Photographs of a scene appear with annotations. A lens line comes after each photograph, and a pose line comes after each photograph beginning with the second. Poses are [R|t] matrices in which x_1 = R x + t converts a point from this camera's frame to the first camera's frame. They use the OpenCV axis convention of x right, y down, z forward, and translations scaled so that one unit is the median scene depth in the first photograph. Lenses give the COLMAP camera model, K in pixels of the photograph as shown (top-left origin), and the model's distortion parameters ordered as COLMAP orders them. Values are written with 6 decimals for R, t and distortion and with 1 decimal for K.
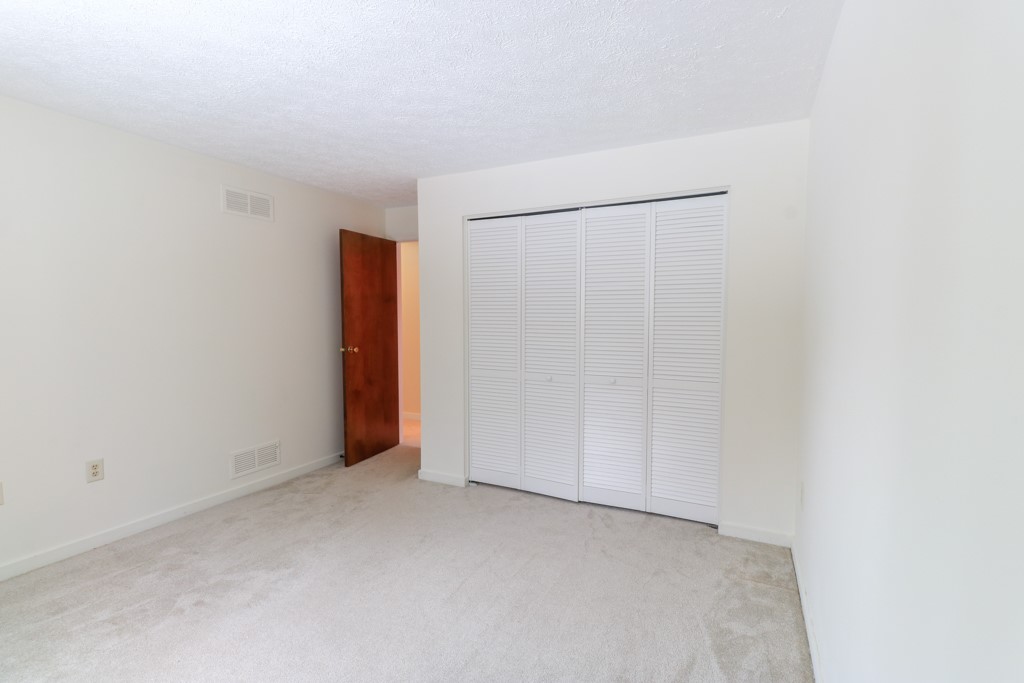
lens RADIAL K [[488.0, 0, 512.0], [0, 488.0, 341.5], [0, 0, 1]] dist [0.022864, -0.015663]
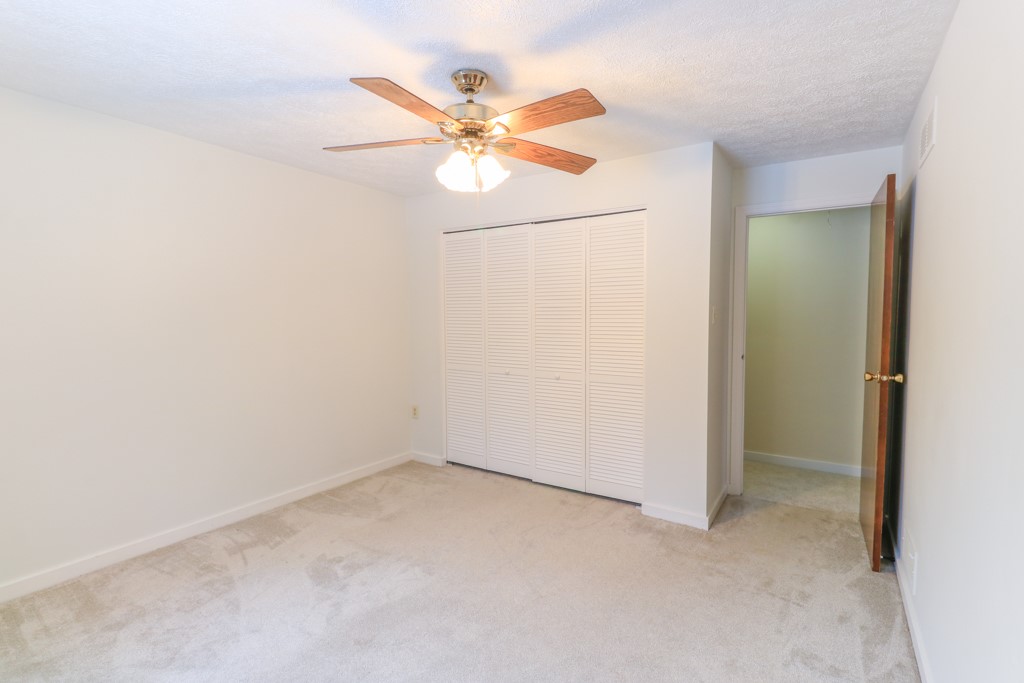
lens RADIAL K [[479.3, 0, 520.0], [0, 479.3, 339.1], [0, 0, 1]] dist [0.021148, -0.014857]
pose [[0.994475, 0.010638, -0.104438, 0.199909], [-0.011364, 0.999915, -0.006363, 0.005438], [0.104361, 0.007515, 0.994511, -0.098877]]
